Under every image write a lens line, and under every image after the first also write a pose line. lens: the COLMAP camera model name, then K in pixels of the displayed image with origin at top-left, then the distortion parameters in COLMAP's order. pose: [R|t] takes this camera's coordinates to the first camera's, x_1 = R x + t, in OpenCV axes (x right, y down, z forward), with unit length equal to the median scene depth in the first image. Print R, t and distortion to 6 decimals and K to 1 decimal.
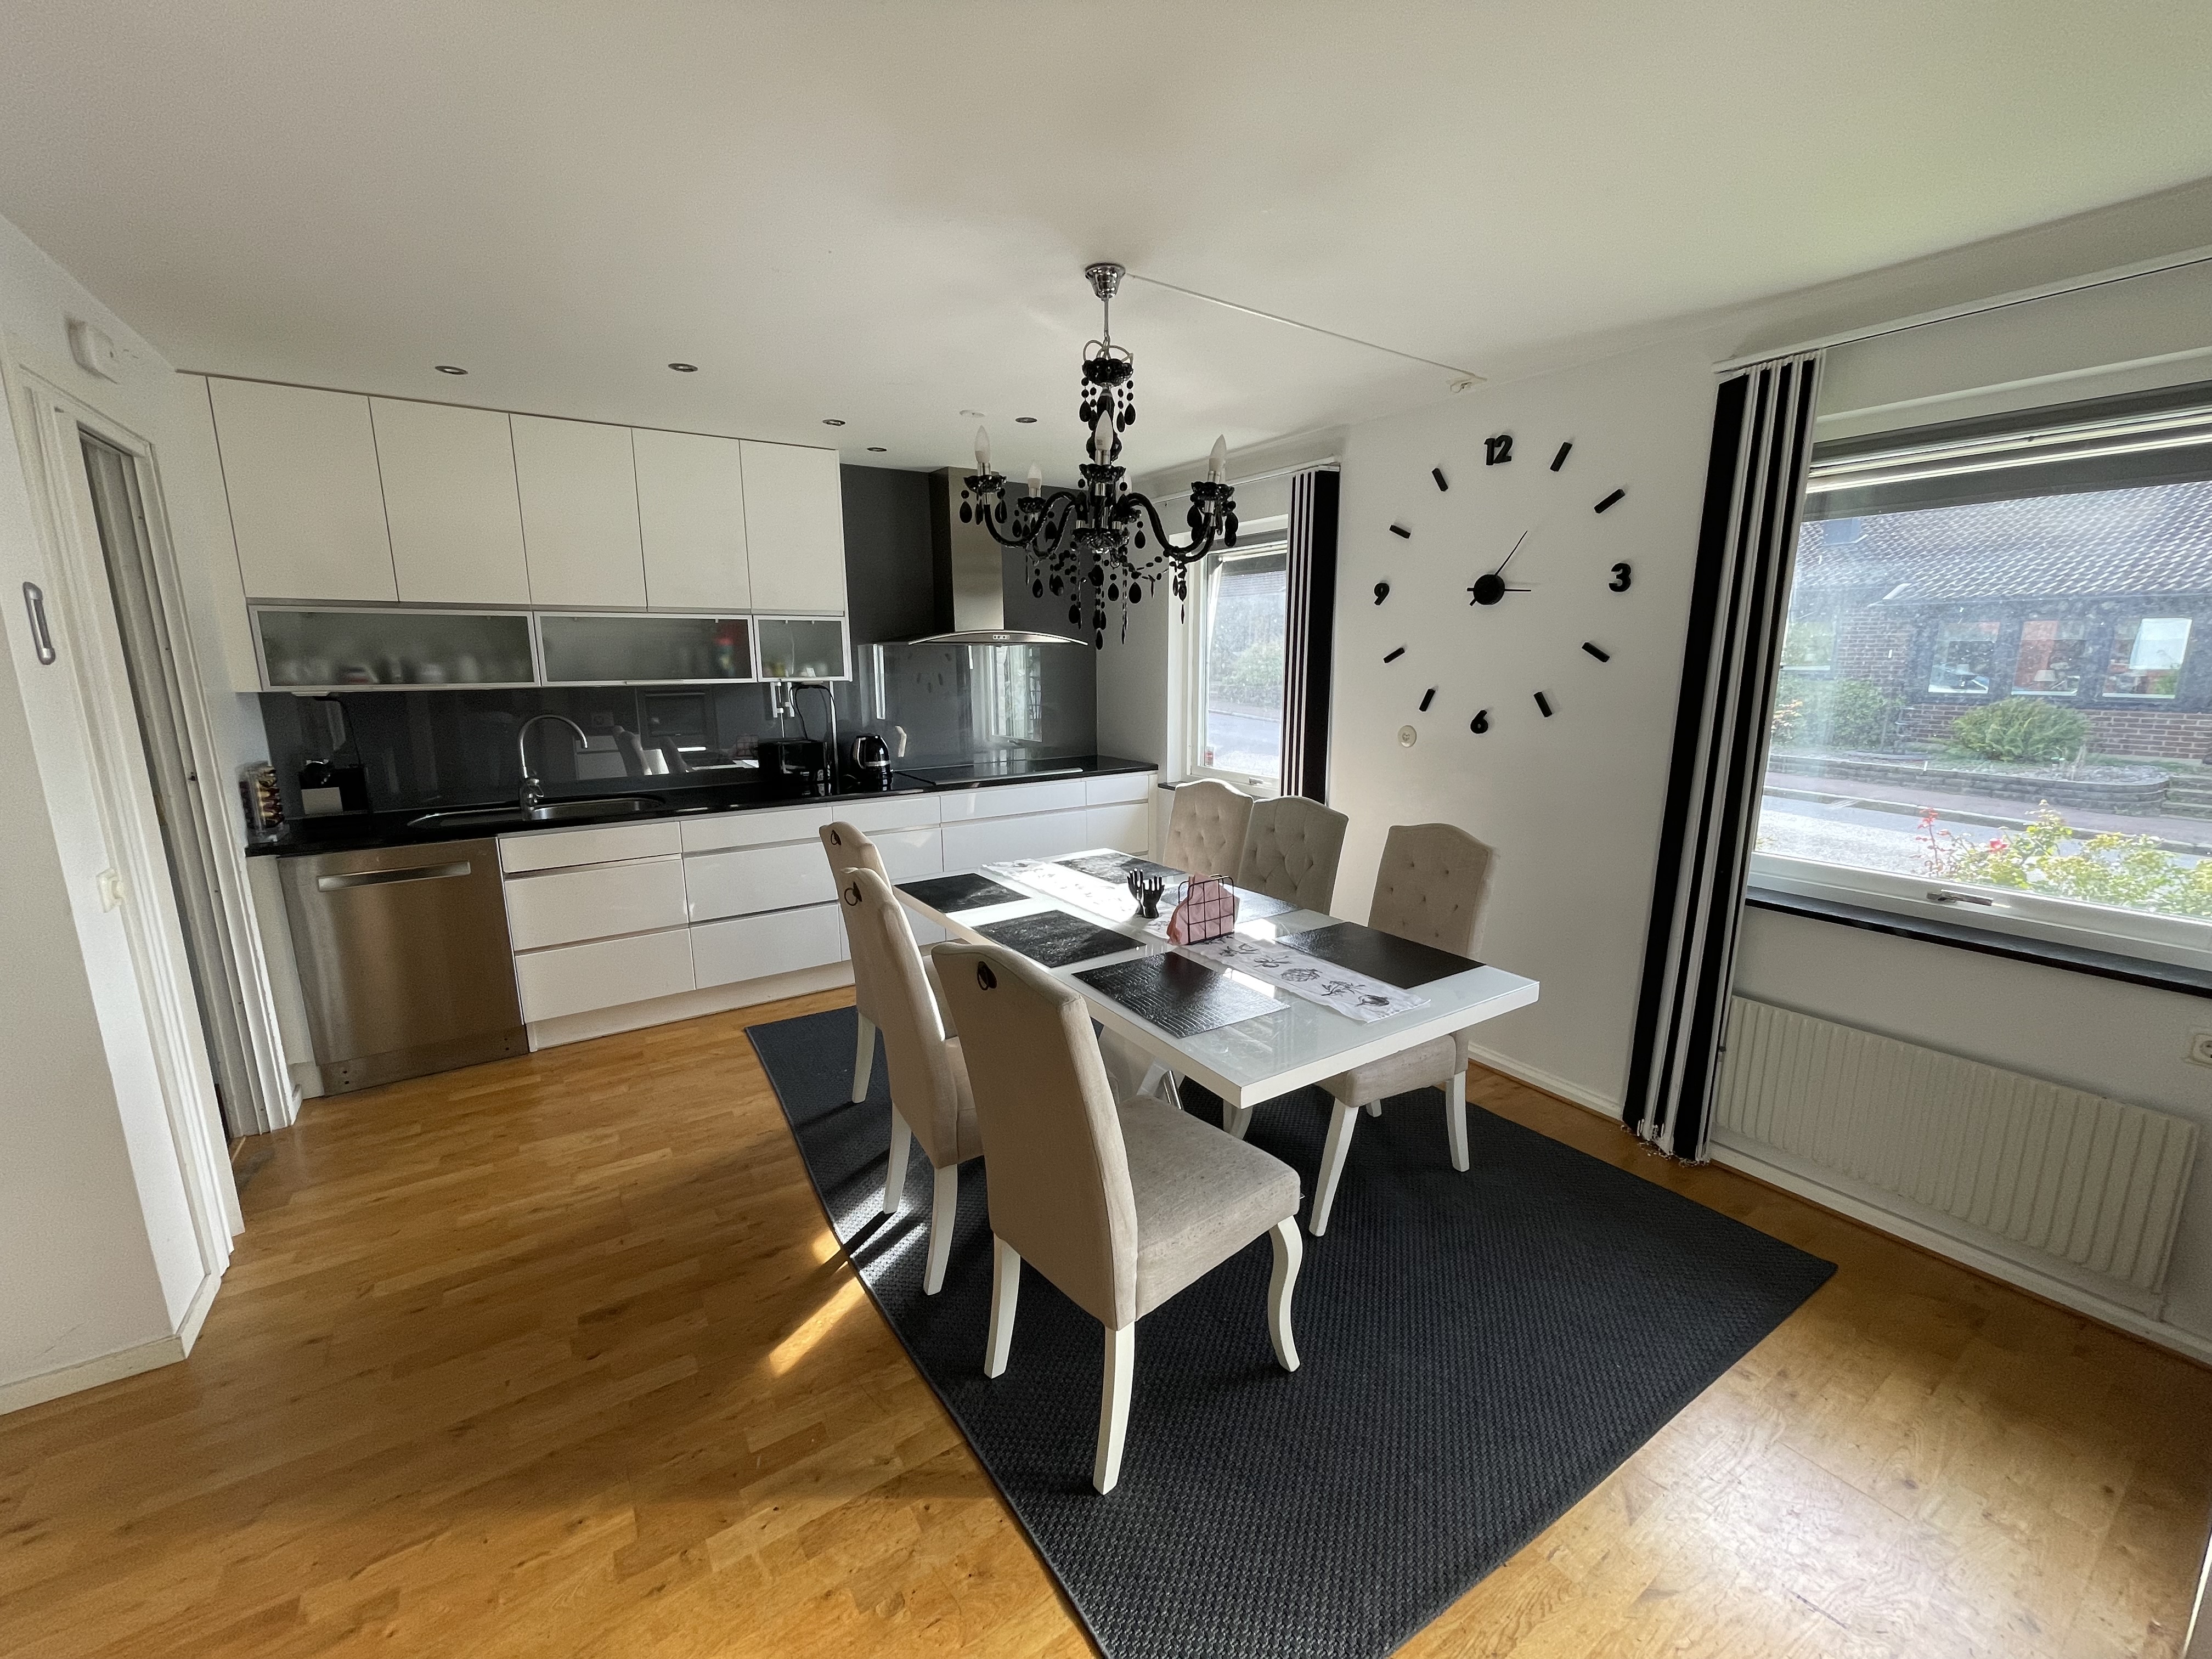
lens RADIAL K [[896.9, 0, 1102.4], [0, 896.9, 828.5], [0, 0, 1]] dist [-0.001468, -0.000155]
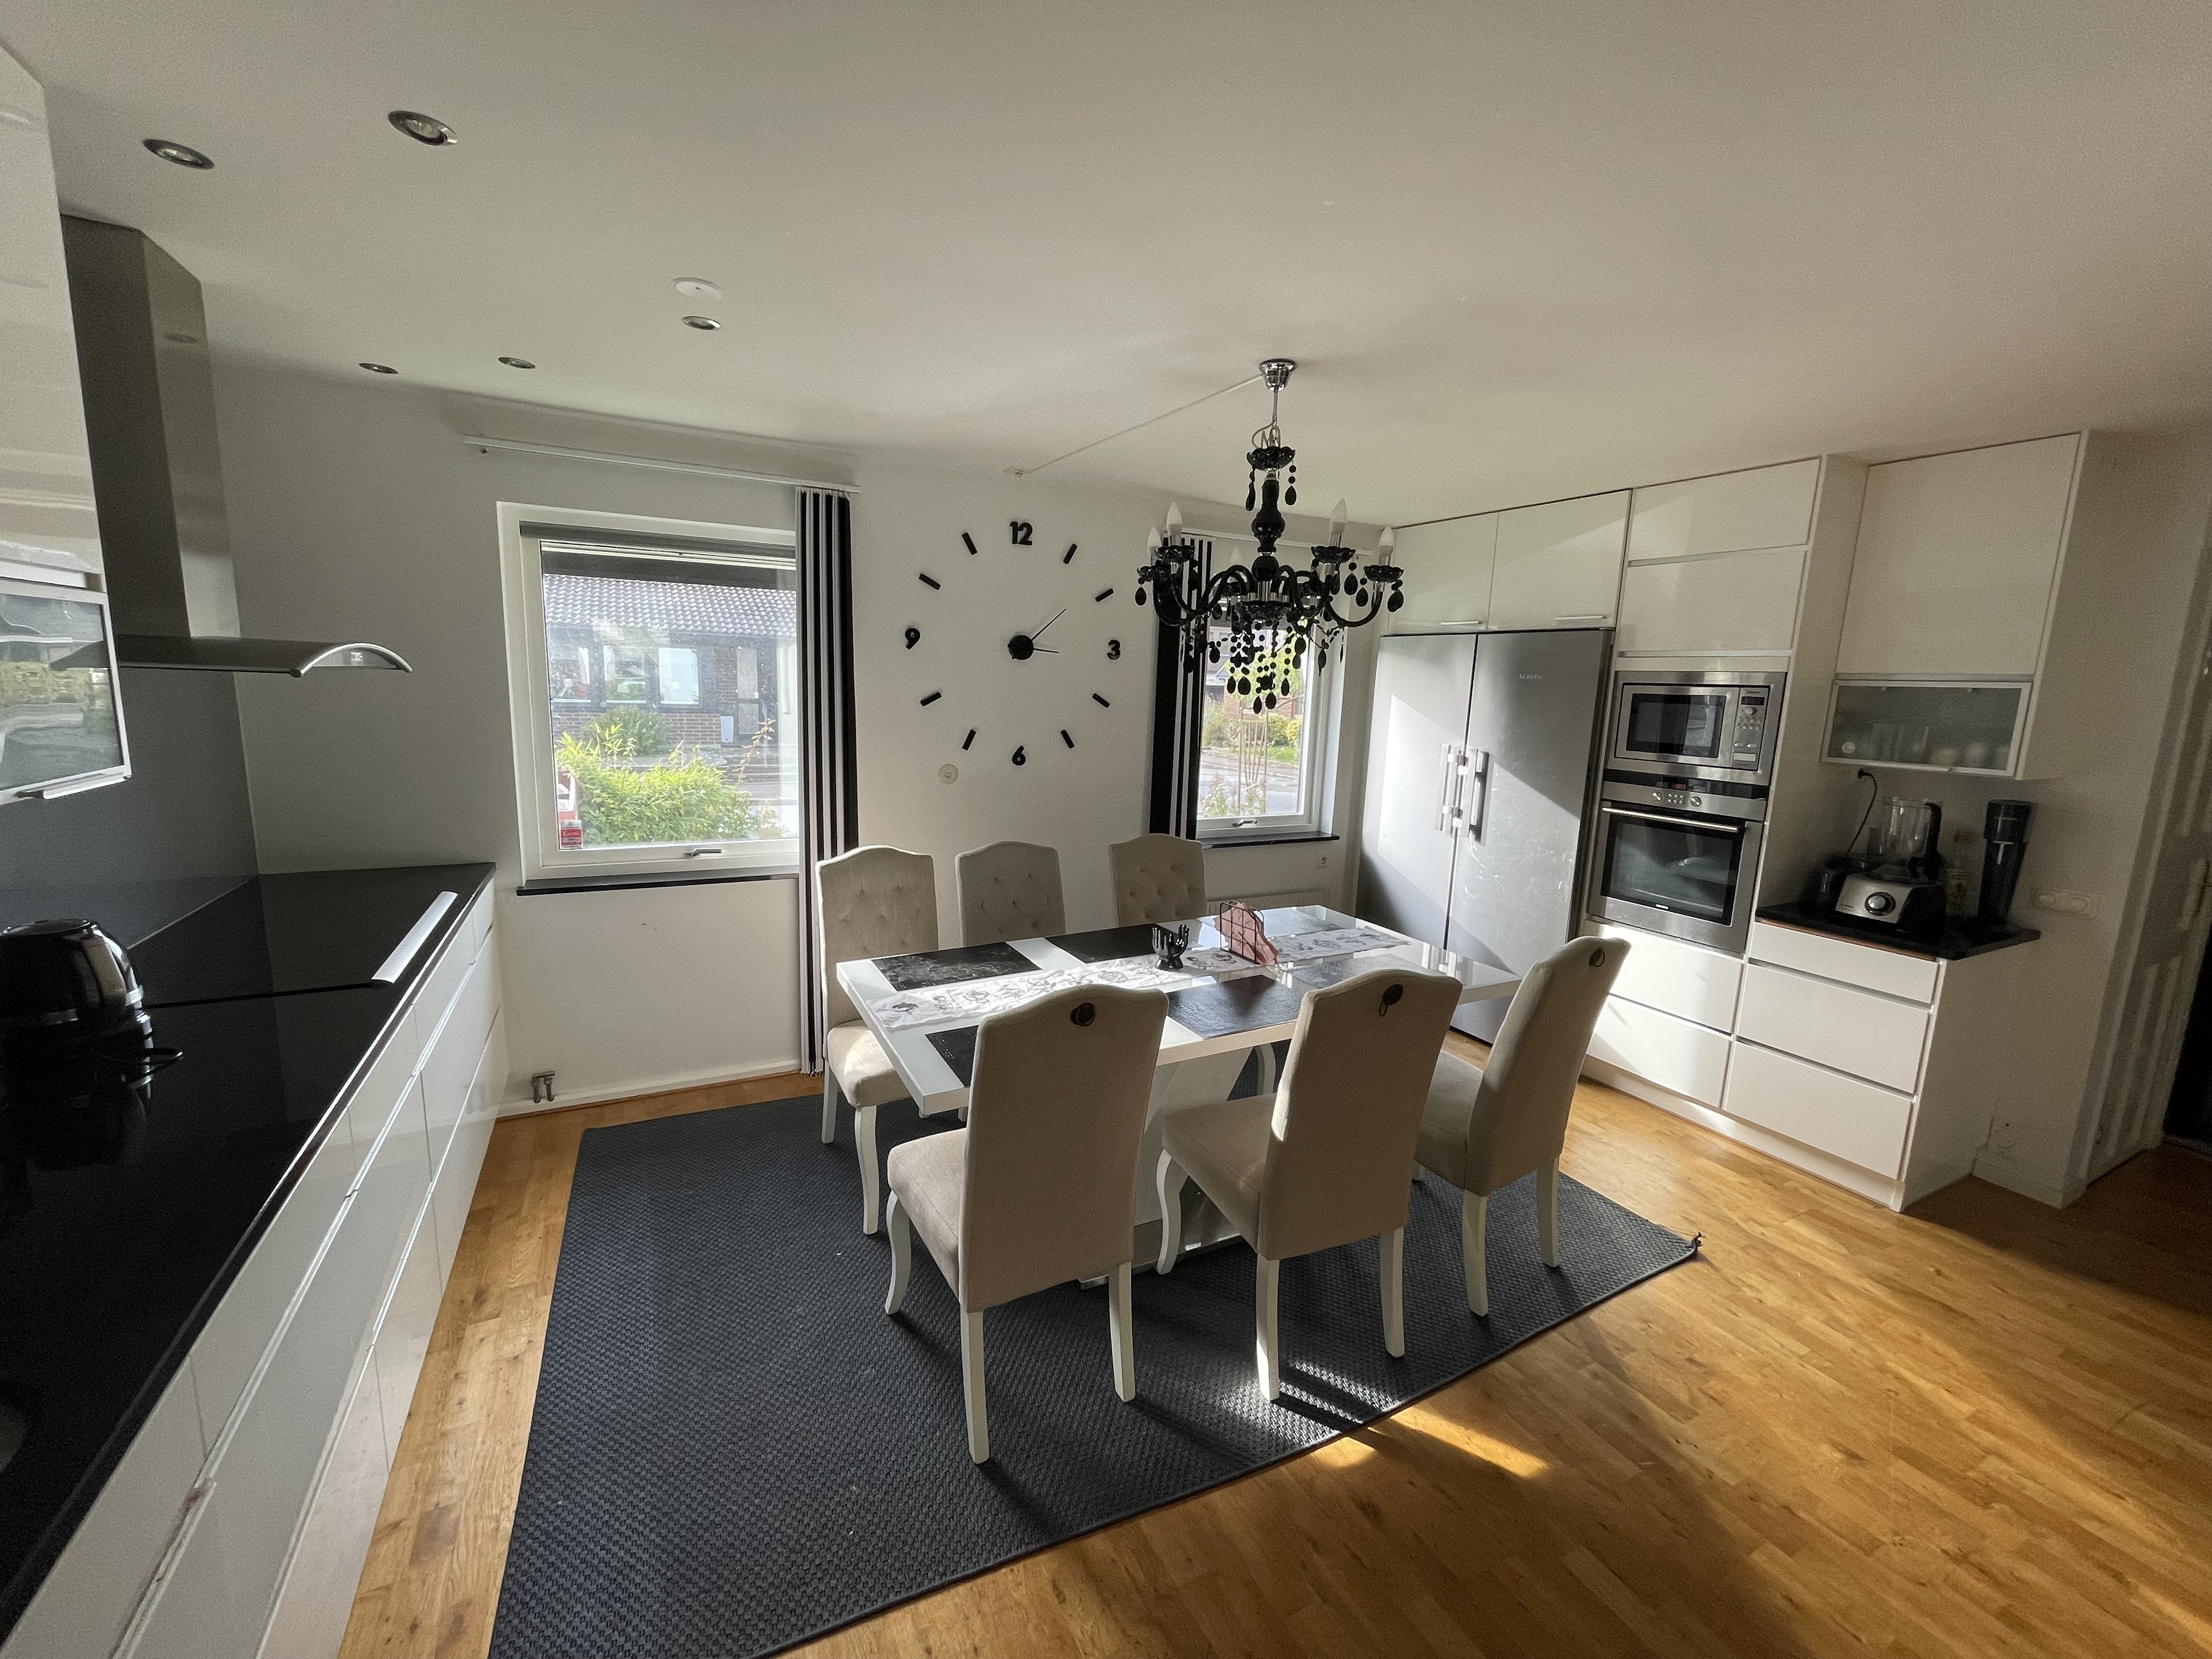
lens RADIAL K [[896.9, 0, 1098.9], [0, 896.9, 827.4], [0, 0, 1]] dist [-0.001468, -0.000155]
pose [[0.097414, -0.152260, 0.983528, -0.852270], [0.158473, 0.977993, 0.135707, -0.190792], [-0.982546, 0.142643, 0.119399, 0.853009]]
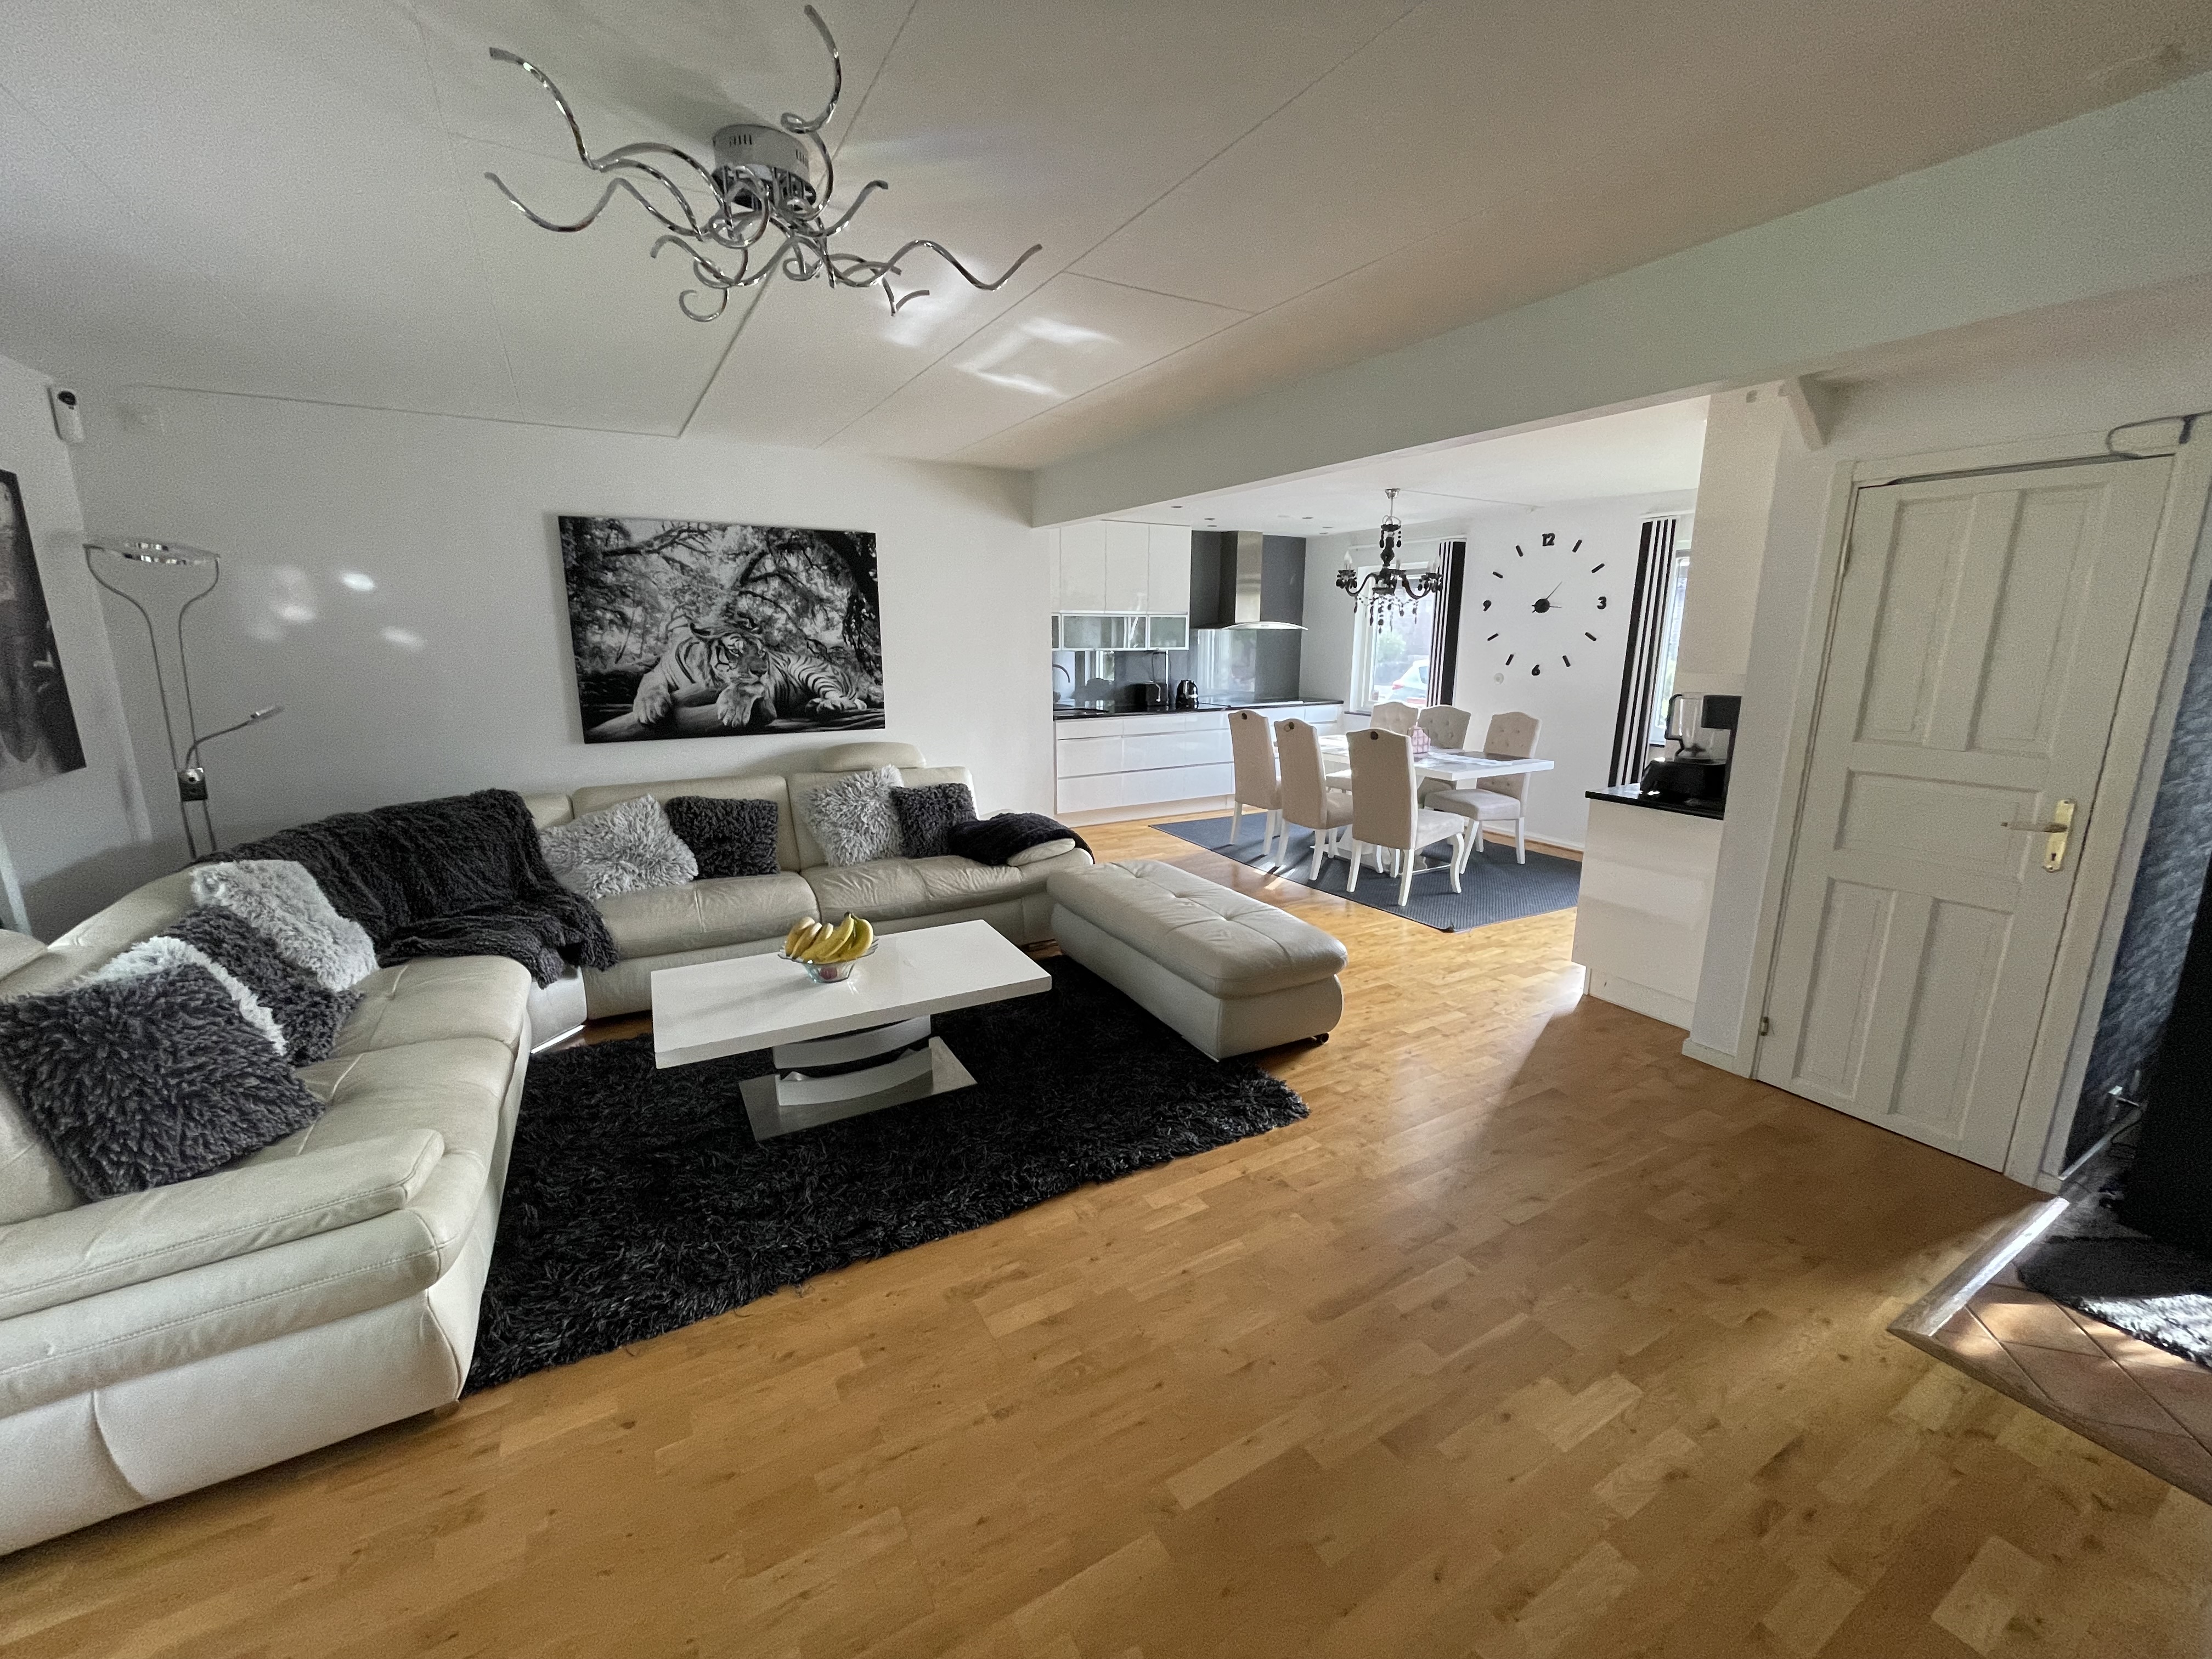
lens RADIAL K [[896.9, 0, 1105.5], [0, 896.9, 834.8], [0, 0, 1]] dist [-0.001468, -0.000155]
pose [[0.998328, 0.017523, -0.055079, -0.494755], [-0.015851, 0.999405, 0.030640, 0.234970], [0.055583, -0.029716, 0.998012, -1.245898]]
